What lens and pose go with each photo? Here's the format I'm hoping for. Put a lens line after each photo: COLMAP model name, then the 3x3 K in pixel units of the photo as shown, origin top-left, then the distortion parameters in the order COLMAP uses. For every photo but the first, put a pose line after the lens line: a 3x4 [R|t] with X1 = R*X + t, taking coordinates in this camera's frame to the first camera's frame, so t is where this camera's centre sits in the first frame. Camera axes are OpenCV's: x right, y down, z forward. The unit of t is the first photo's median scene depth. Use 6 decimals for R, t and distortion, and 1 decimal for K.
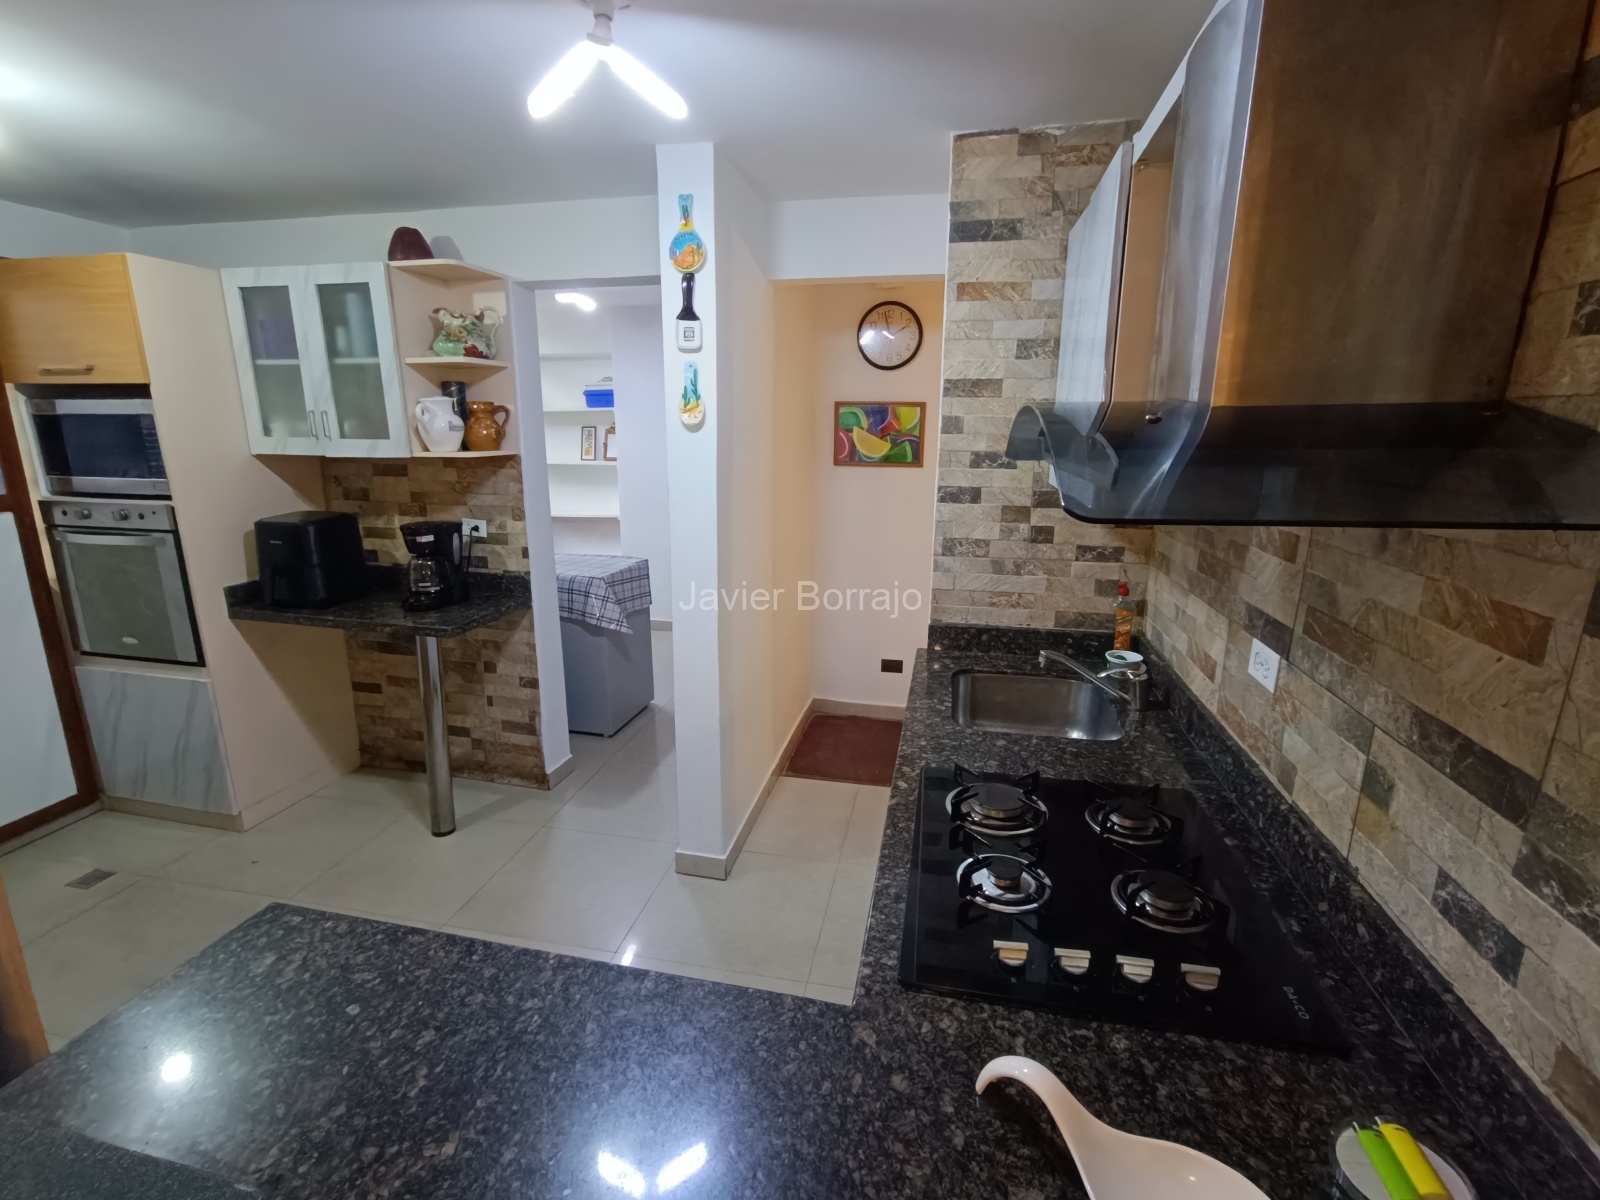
lens RADIAL K [[727.9, 0, 797.0], [0, 727.9, 597.1], [0, 0, 1]] dist [-0.018092, 0.007966]
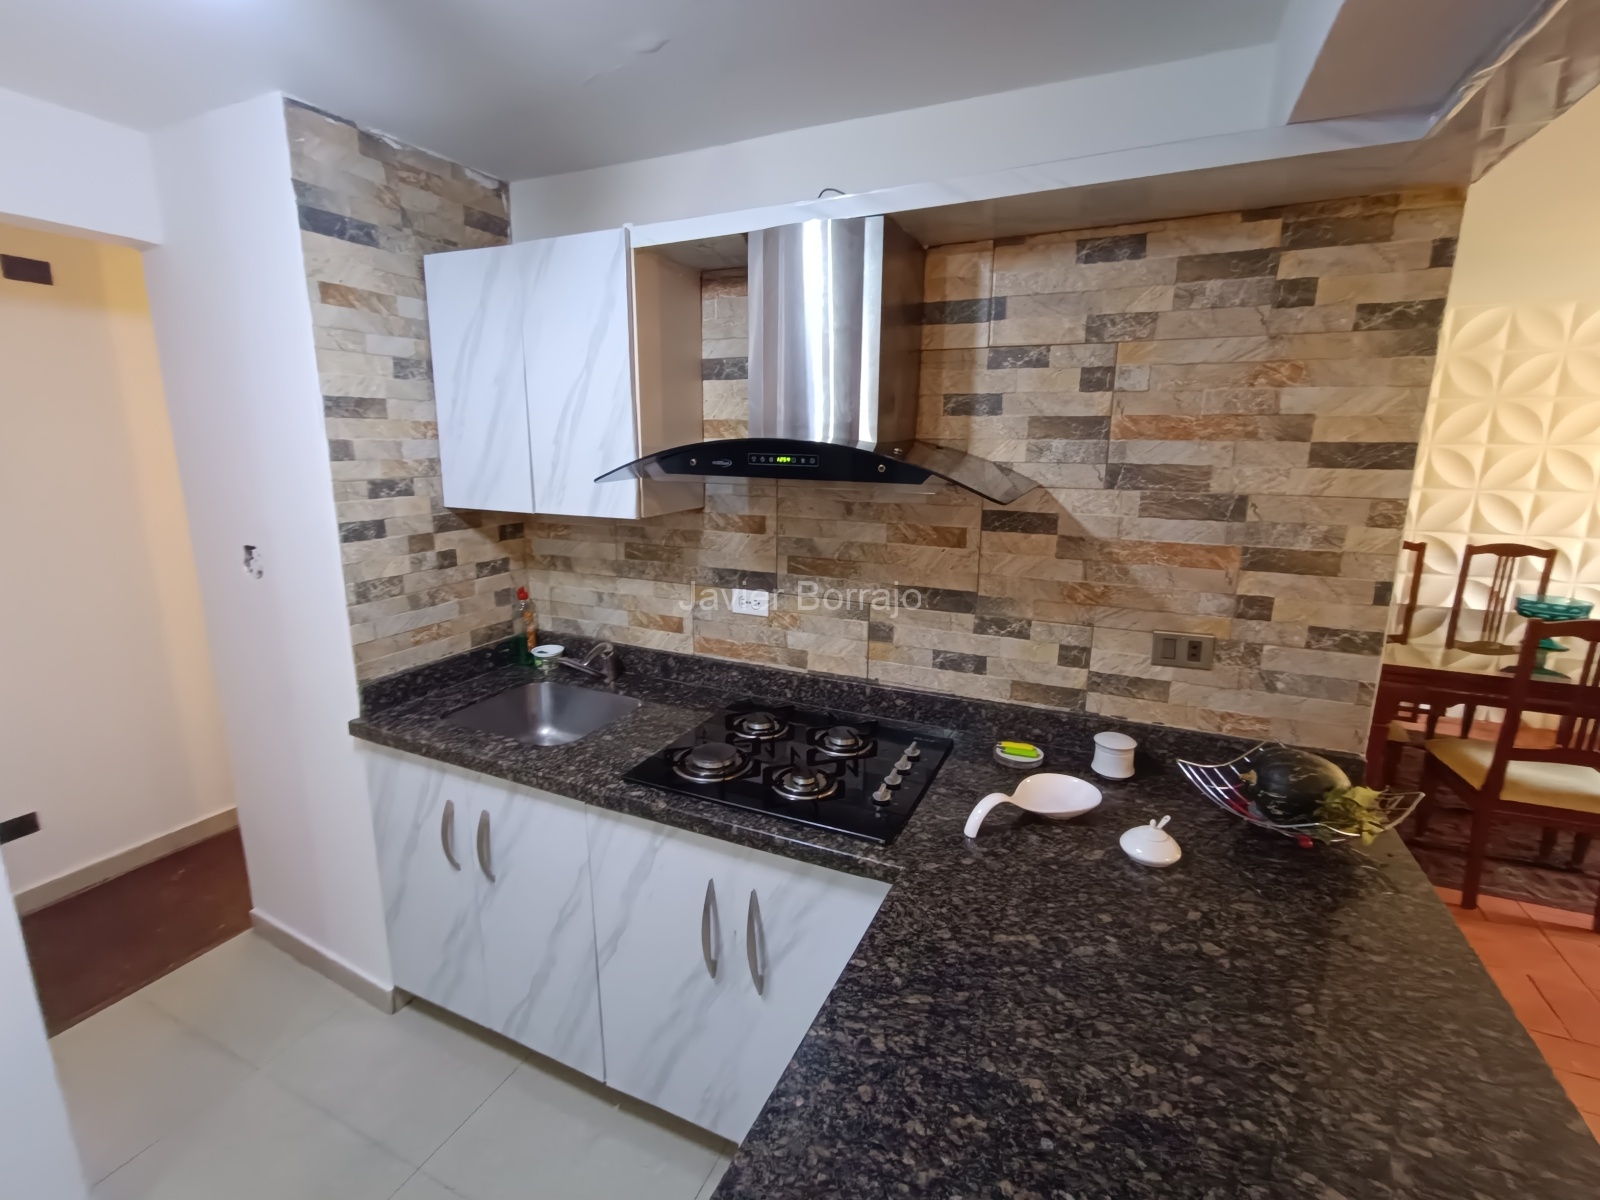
lens RADIAL K [[727.9, 0, 799.9], [0, 727.9, 601.7], [0, 0, 1]] dist [-0.018092, 0.007966]
pose [[0.223464, -0.218813, 0.949834, -0.543057], [0.221902, 0.960308, 0.169020, -0.099081], [-0.949117, 0.173000, 0.263150, 0.328521]]
